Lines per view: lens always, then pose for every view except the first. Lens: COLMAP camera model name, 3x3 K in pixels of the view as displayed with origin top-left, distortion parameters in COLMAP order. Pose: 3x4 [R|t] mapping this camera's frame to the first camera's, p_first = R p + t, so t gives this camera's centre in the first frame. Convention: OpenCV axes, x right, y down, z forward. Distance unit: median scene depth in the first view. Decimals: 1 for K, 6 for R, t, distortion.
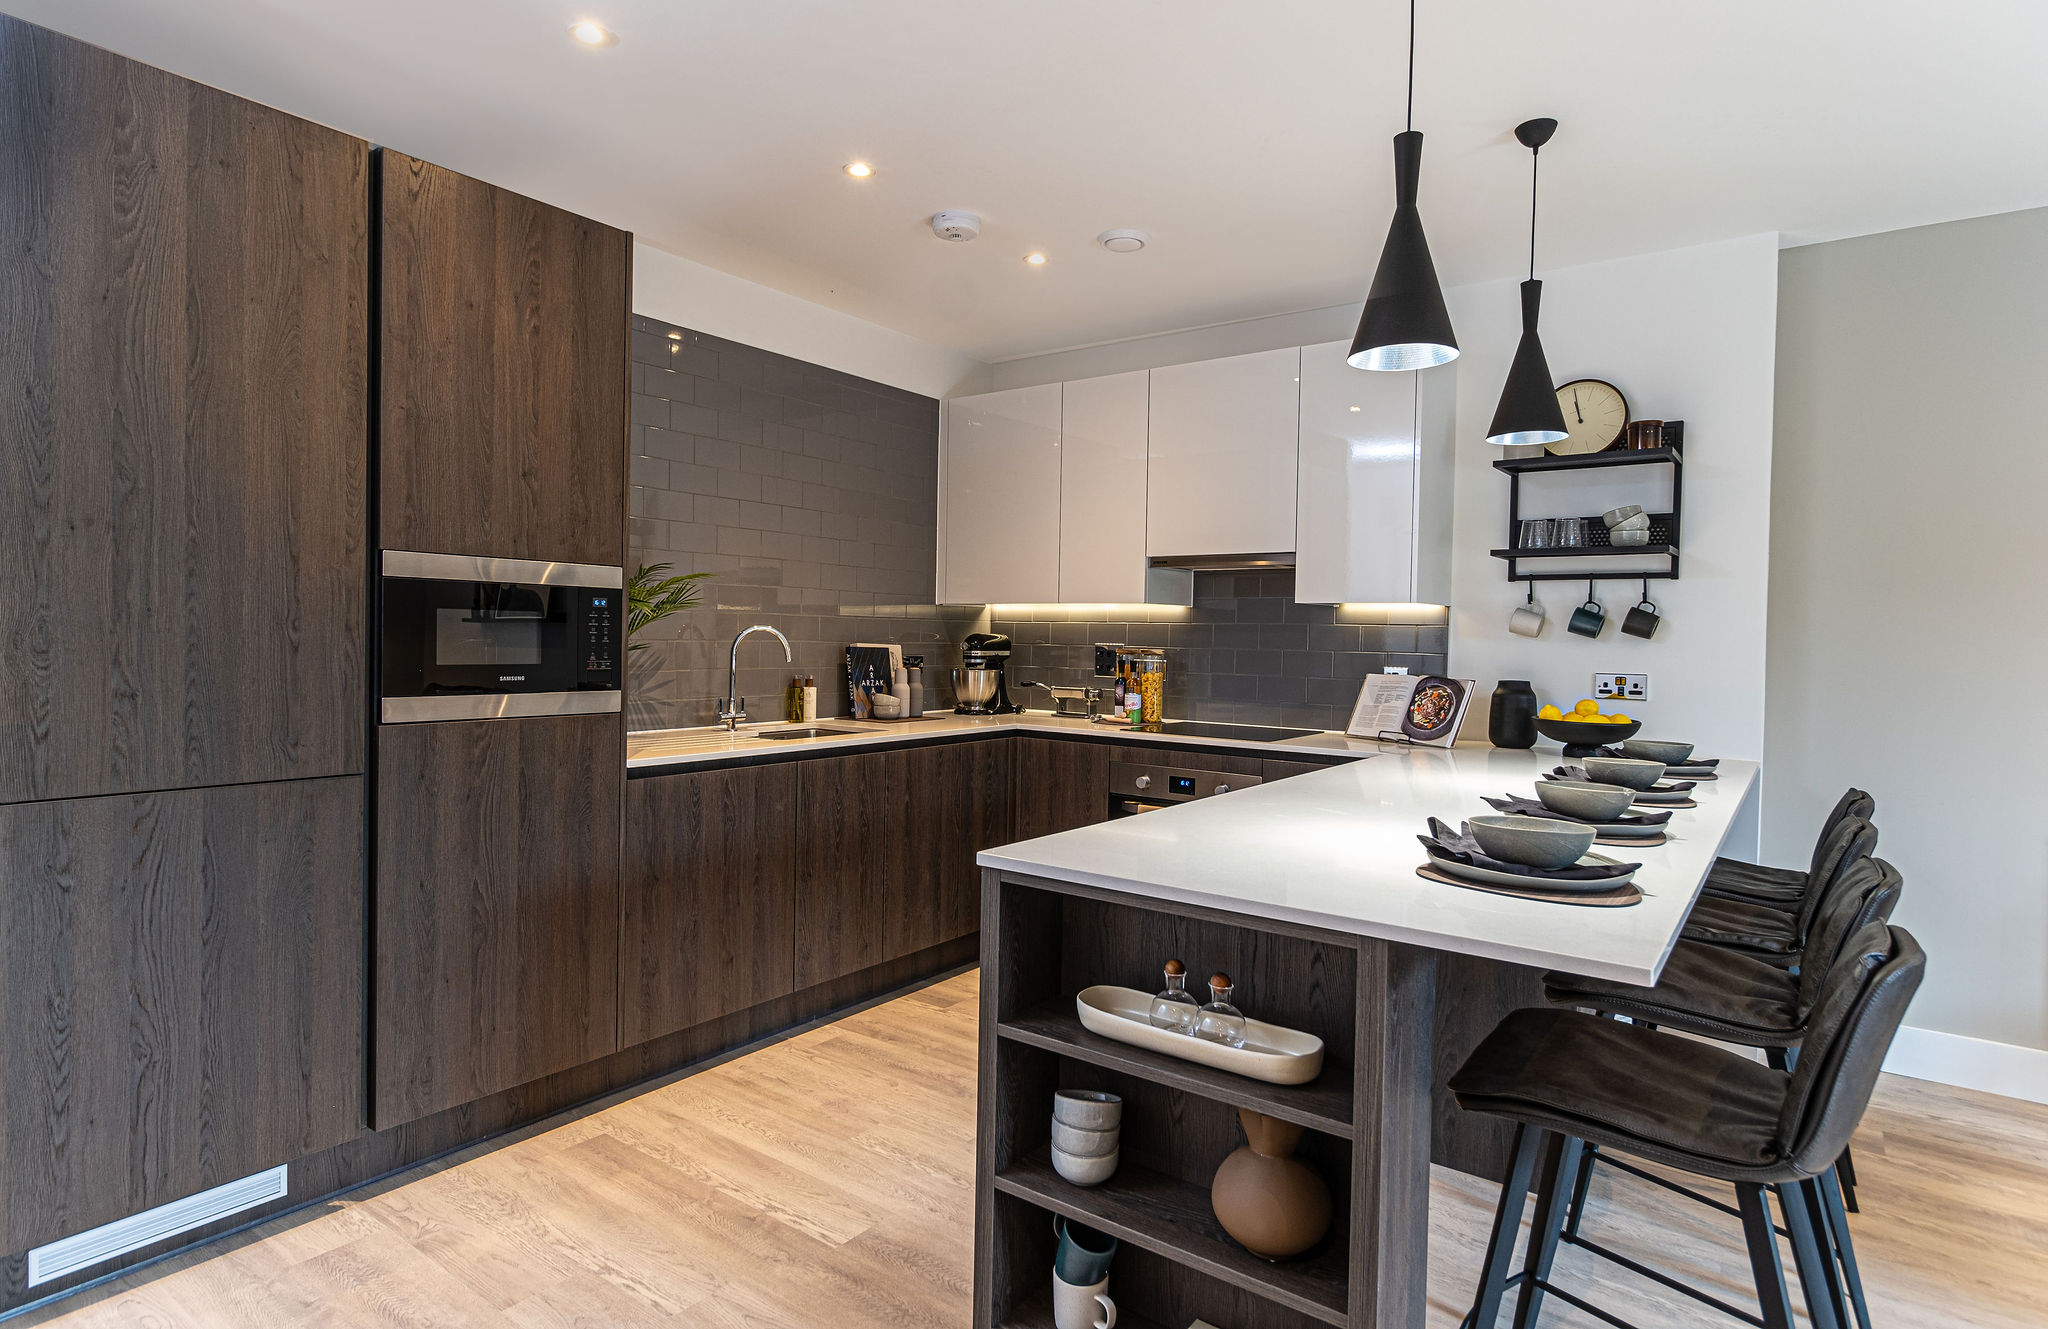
lens RADIAL K [[1087.8, 0, 1003.0], [0, 1087.8, 654.4], [0, 0, 1]] dist [0.008194, -0.000040]
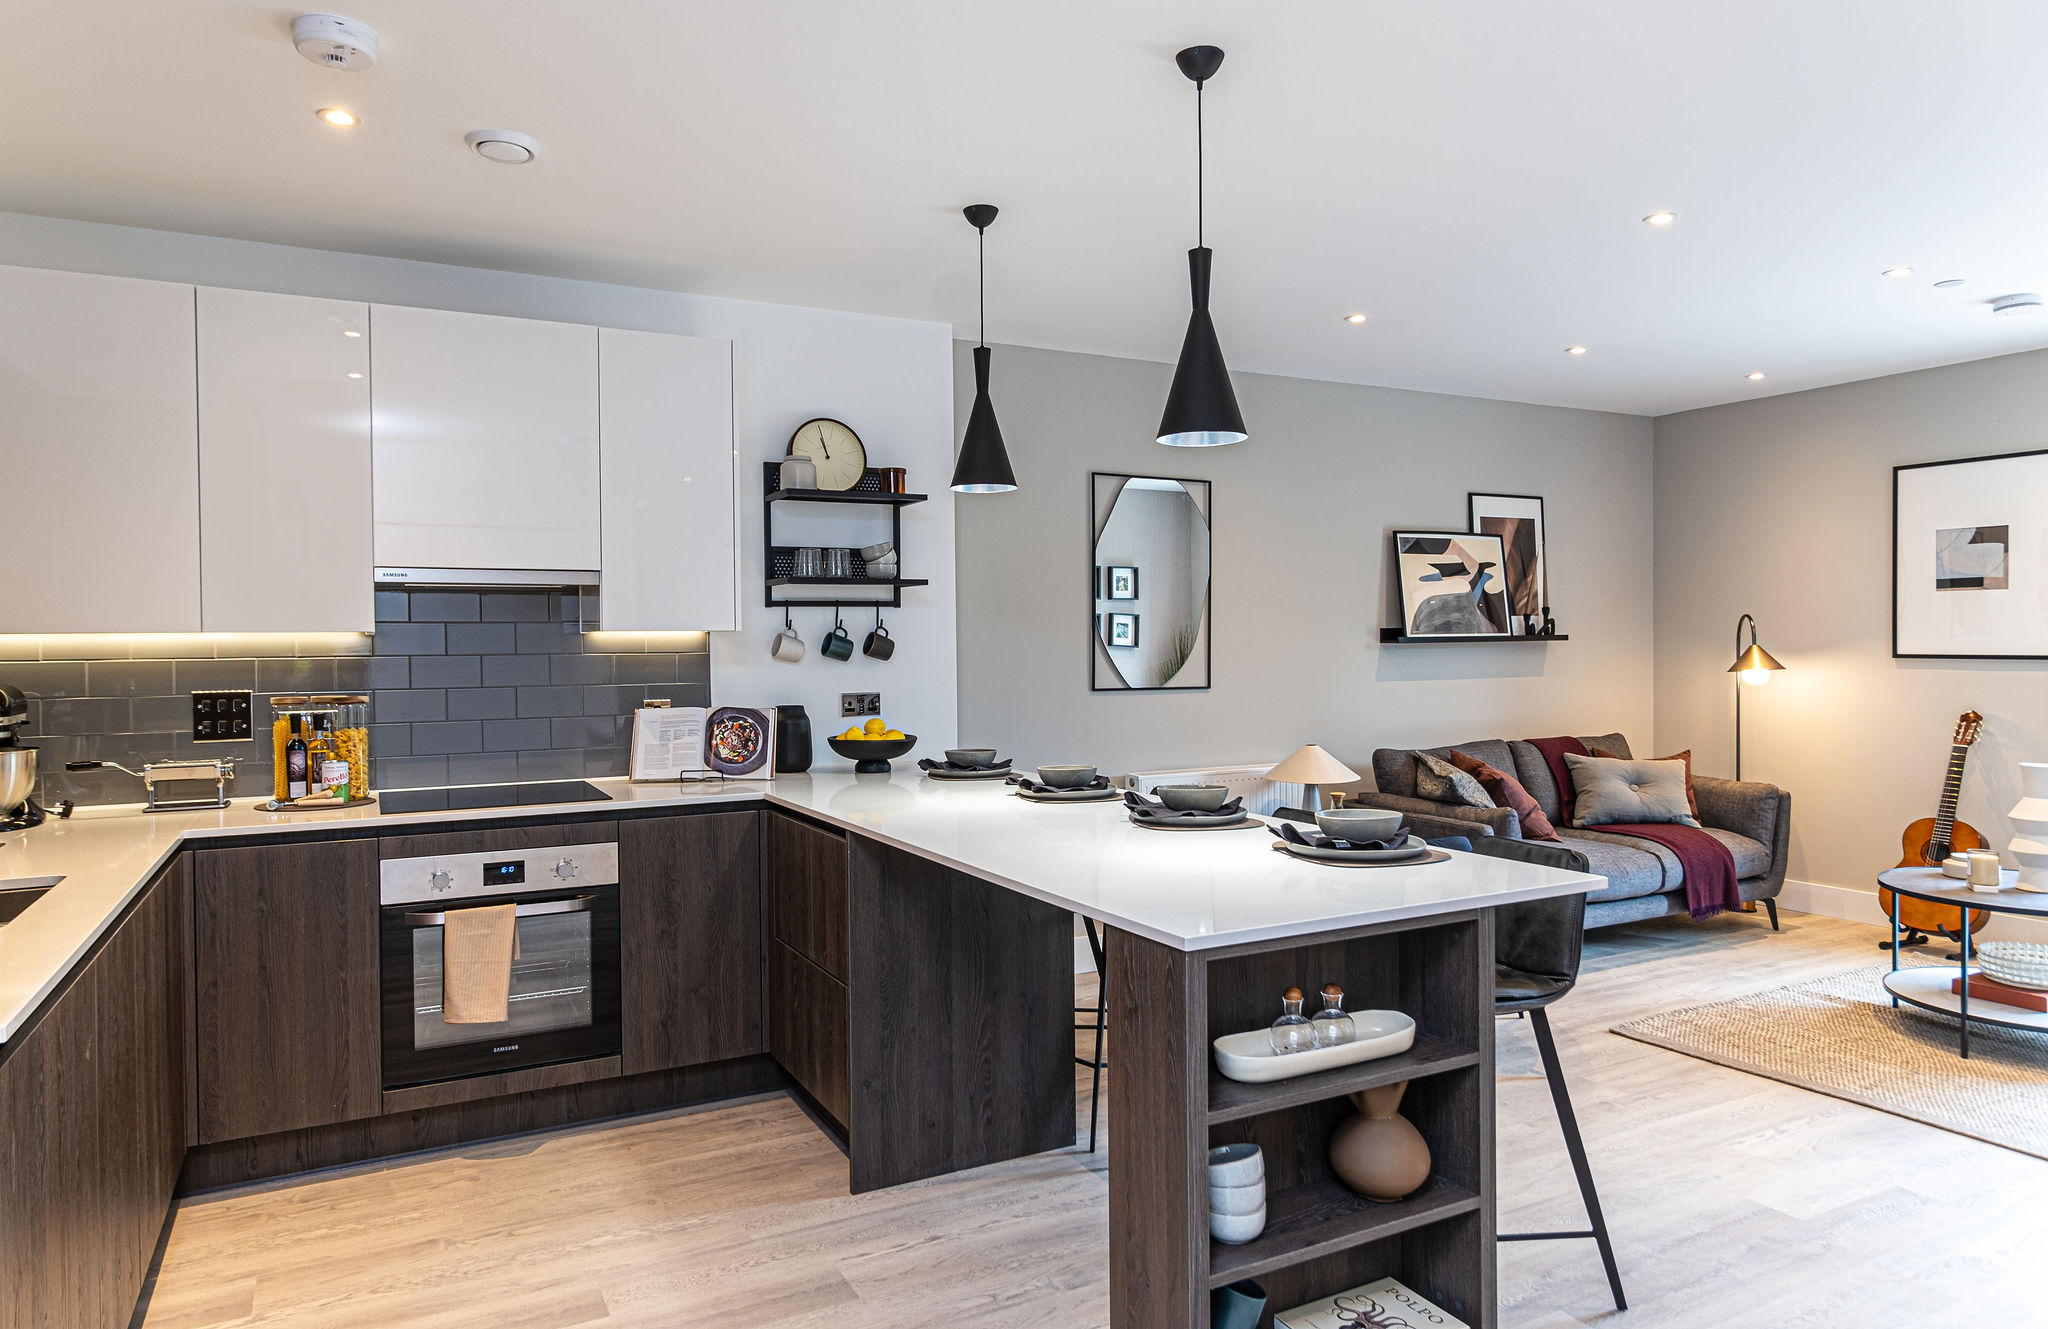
lens RADIAL K [[1234.2, 0, 1009.3], [0, 1234.2, 657.8], [0, 0, 1]] dist [-0.000269, 0.000852]
pose [[0.426811, -0.033850, 0.903707, -0.503790], [0.033748, 0.999199, 0.021487, -0.040050], [-0.903711, 0.021328, 0.427611, 0.341083]]
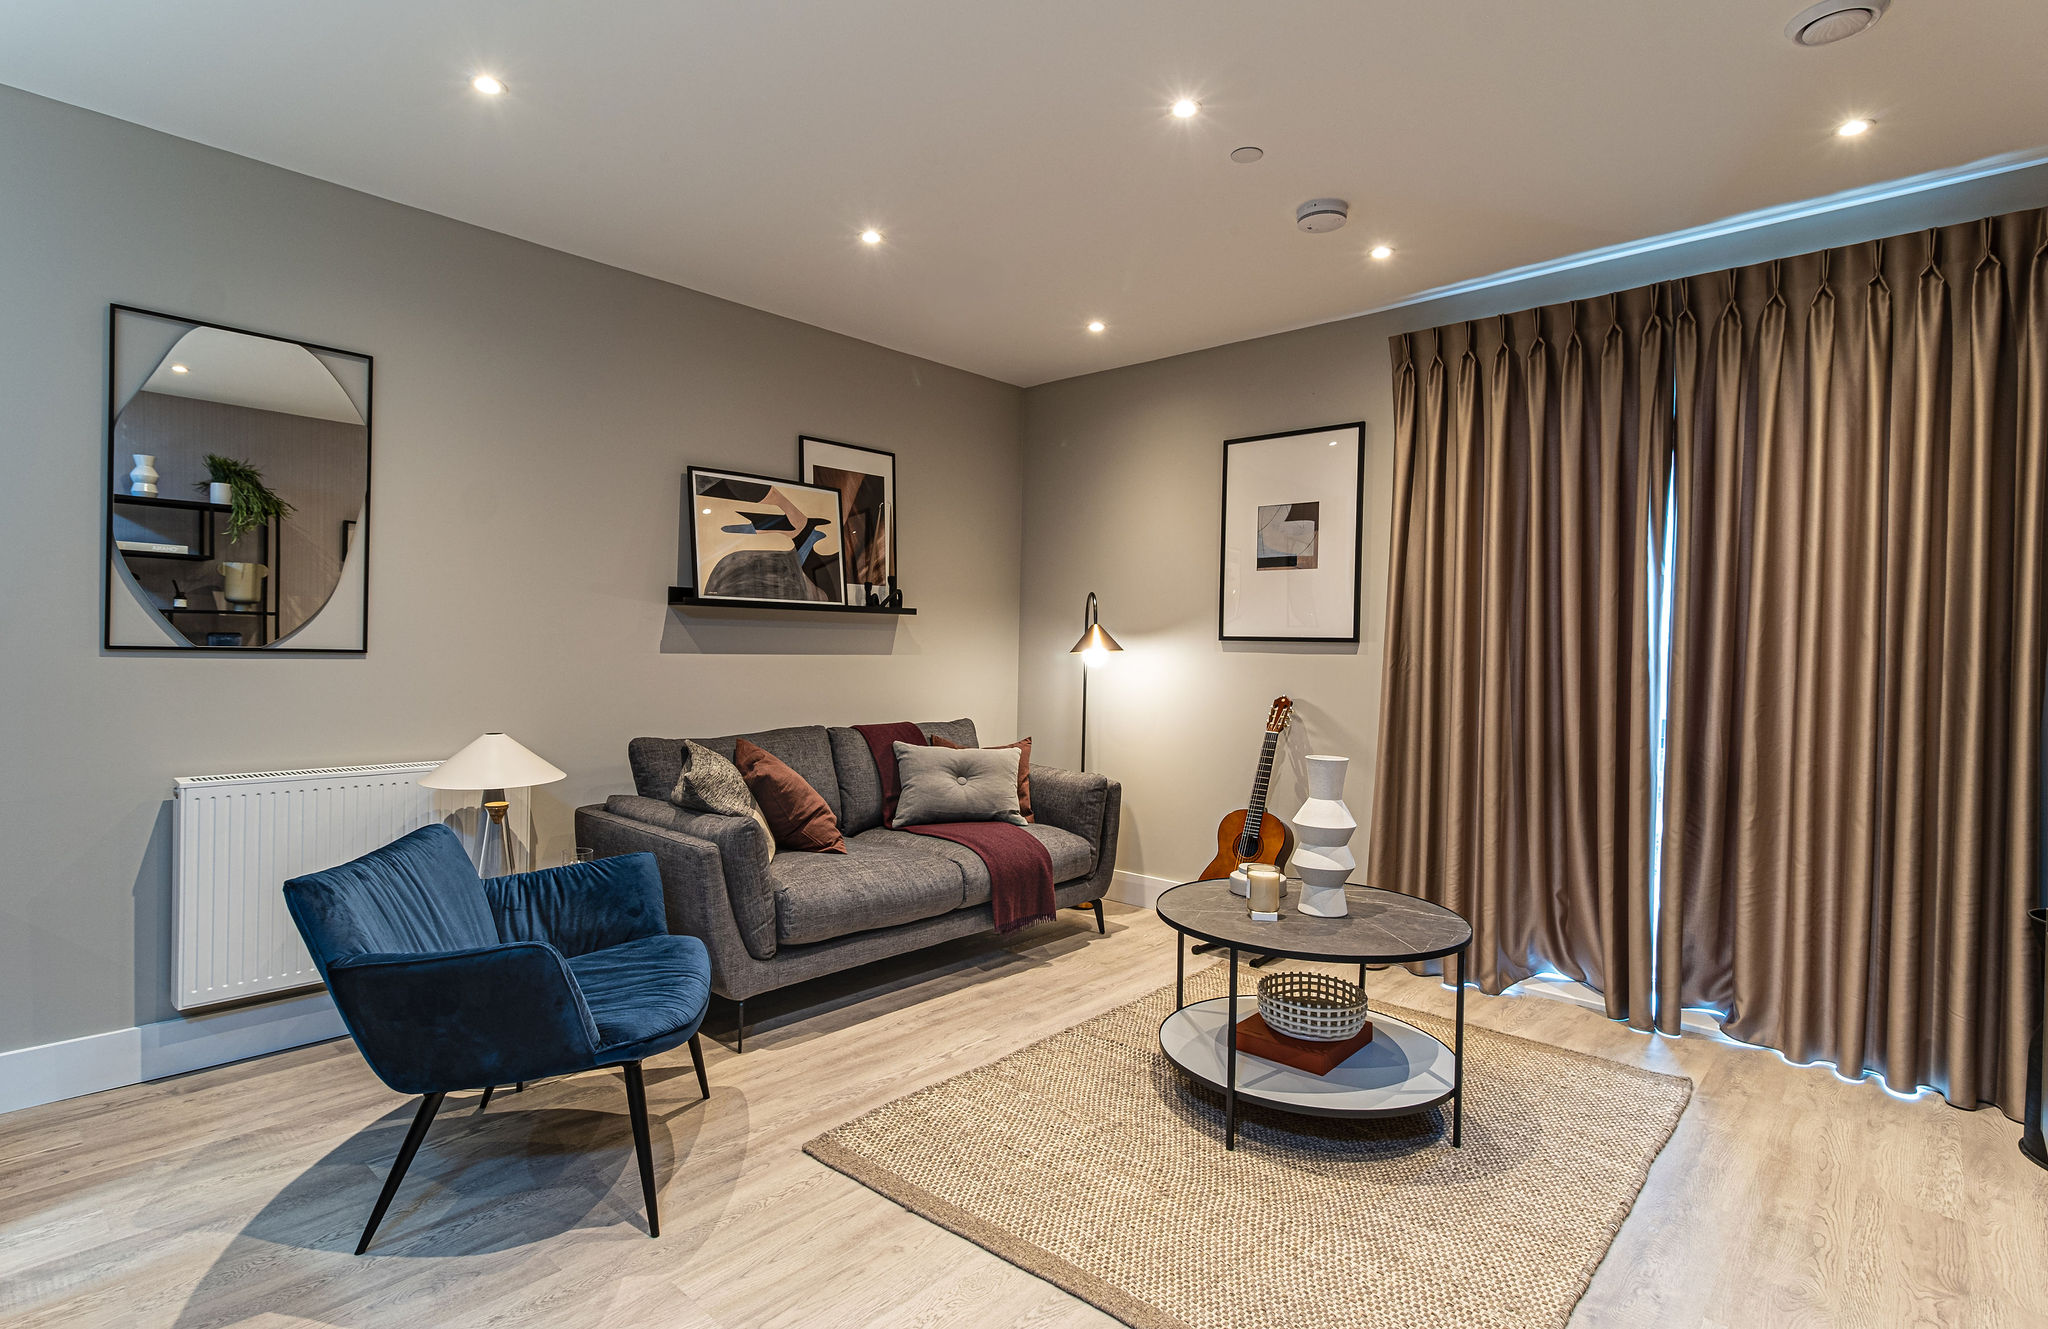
lens RADIAL K [[1002.2, 0, 1007.5], [0, 1002.2, 661.0], [0, 0, 1]] dist [-0.005014, -0.001231]
pose [[0.092599, -0.029517, 0.995266, 0.179295], [0.002455, 0.999564, 0.029417, 0.022683], [-0.995700, -0.000280, 0.092631, 0.133533]]
